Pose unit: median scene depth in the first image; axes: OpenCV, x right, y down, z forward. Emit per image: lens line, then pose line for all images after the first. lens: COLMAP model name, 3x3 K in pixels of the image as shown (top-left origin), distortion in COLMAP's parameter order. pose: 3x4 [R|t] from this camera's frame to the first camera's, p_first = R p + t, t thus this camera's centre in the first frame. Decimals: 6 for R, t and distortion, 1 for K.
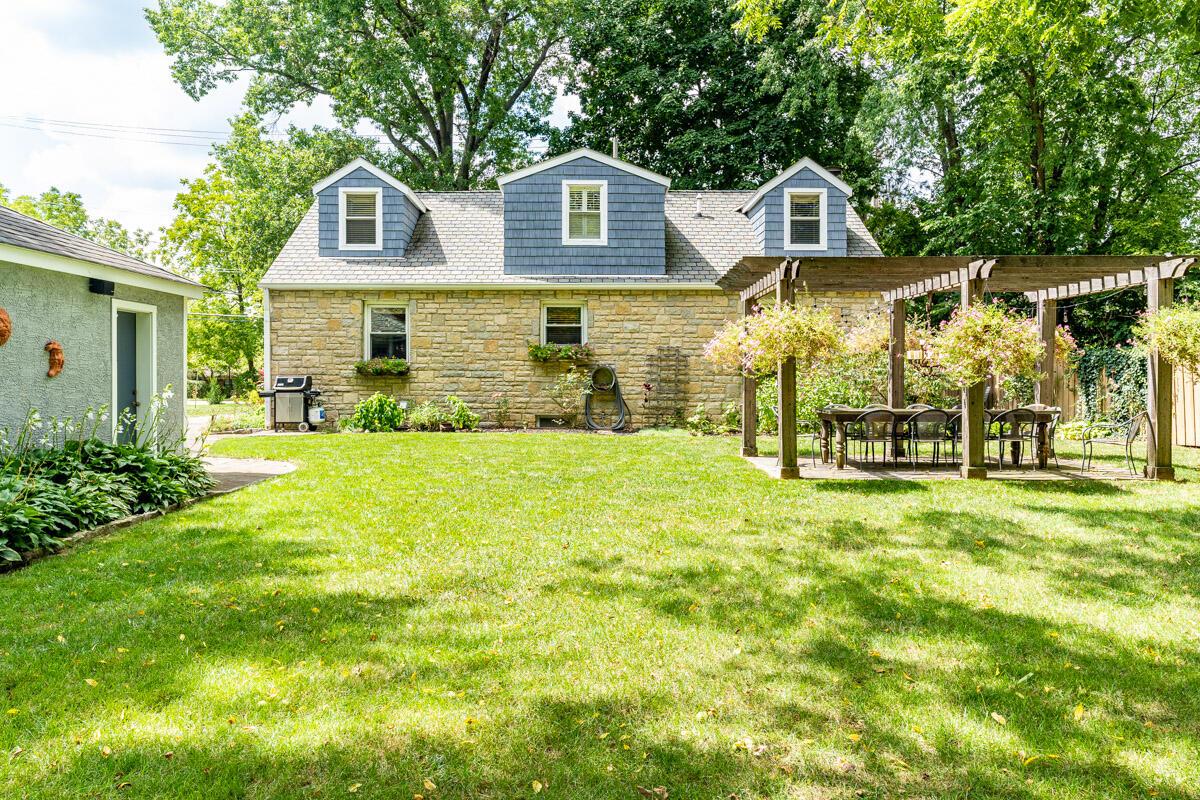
lens RADIAL K [[848.3, 0, 600.6], [0, 848.3, 384.7], [0, 0, 1]] dist [0.002747, 0.002824]
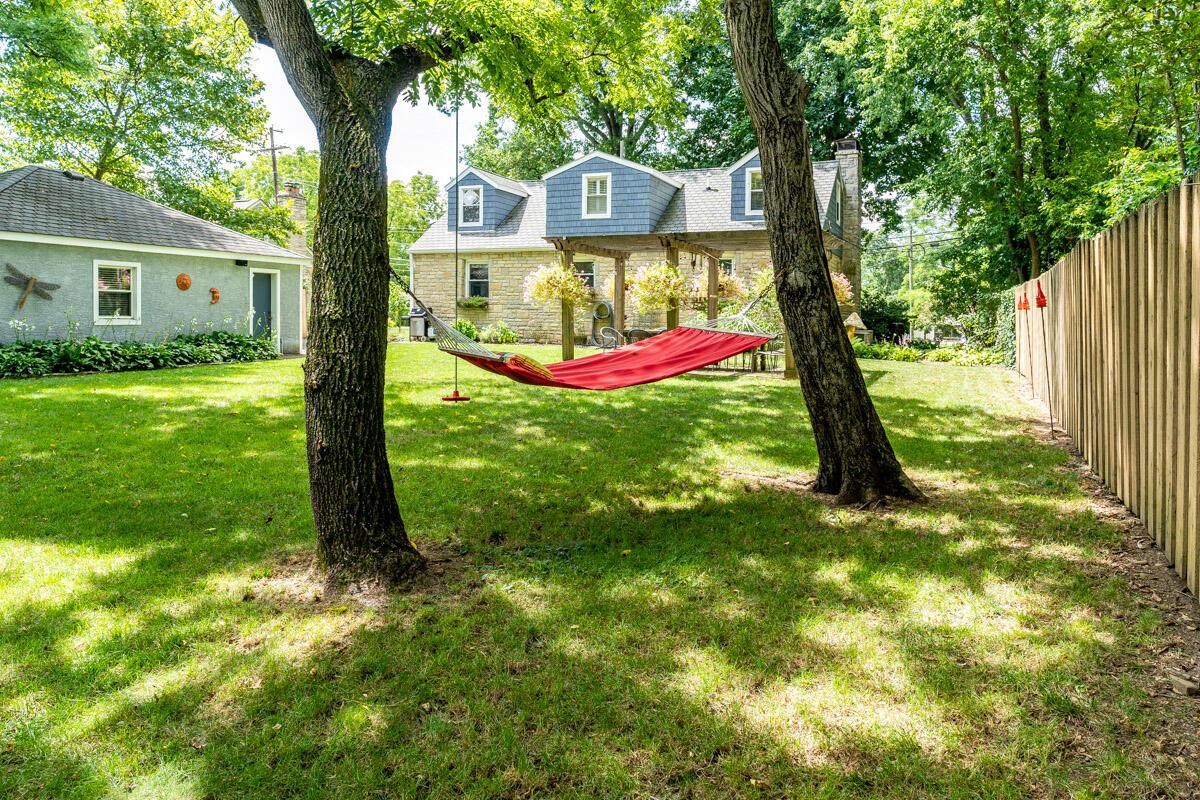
lens RADIAL K [[820.4, 0, 598.0], [0, 820.4, 336.6], [0, 0, 1]] dist [-0.001246, 0.001843]
pose [[0.912143, 0.021409, -0.409312, 0.564521], [-0.015334, 0.999718, 0.018120, 0.011061], [0.409584, -0.010252, 0.912215, -0.275661]]
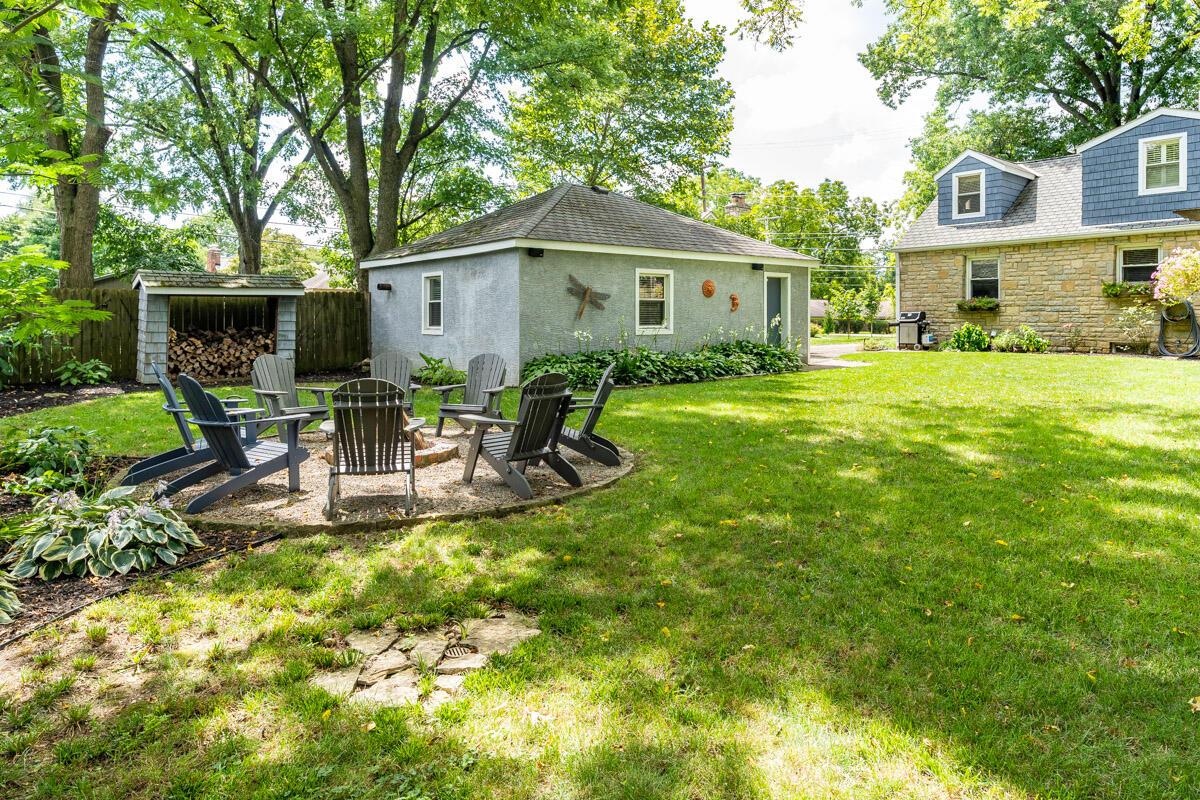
lens RADIAL K [[773.8, 0, 601.1], [0, 773.8, 329.1], [0, 0, 1]] dist [0.000859, 0.001962]
pose [[0.633304, 0.005300, -0.773885, 0.311201], [-0.001859, 0.999984, 0.005327, 0.012691], [0.773901, -0.001935, 0.633304, -0.236154]]
